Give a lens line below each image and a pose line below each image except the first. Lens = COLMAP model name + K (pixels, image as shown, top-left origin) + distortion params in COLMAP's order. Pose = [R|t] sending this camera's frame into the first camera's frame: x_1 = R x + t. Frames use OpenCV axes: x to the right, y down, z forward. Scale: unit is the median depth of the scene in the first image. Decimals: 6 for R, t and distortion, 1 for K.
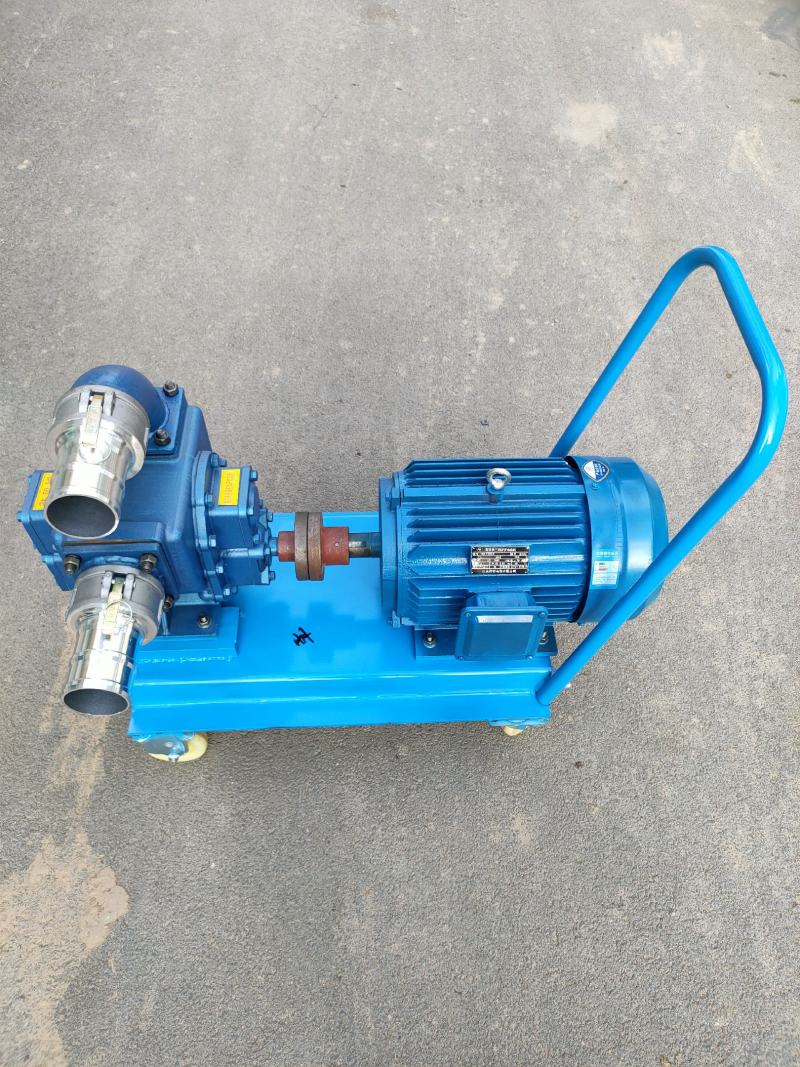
lens RADIAL K [[815.3, 0, 405.6], [0, 815.3, 529.4], [0, 0, 1]] dist [0.044600, -0.035116]
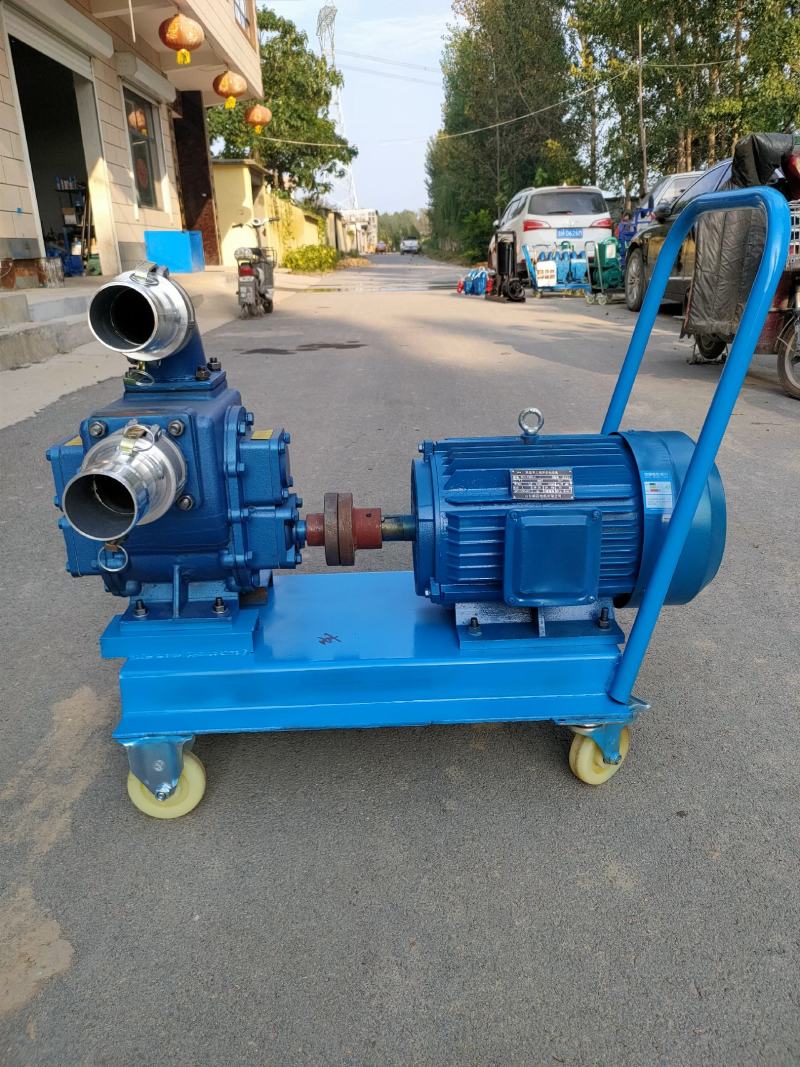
lens RADIAL K [[815.3, 0, 401.4], [0, 815.3, 513.8], [0, 0, 1]] dist [0.044600, -0.035116]
pose [[0.998950, -0.040647, -0.021120, -0.025802], [0.021453, 0.822527, -0.568321, 0.540715], [0.040472, 0.567271, 0.822536, 0.215344]]
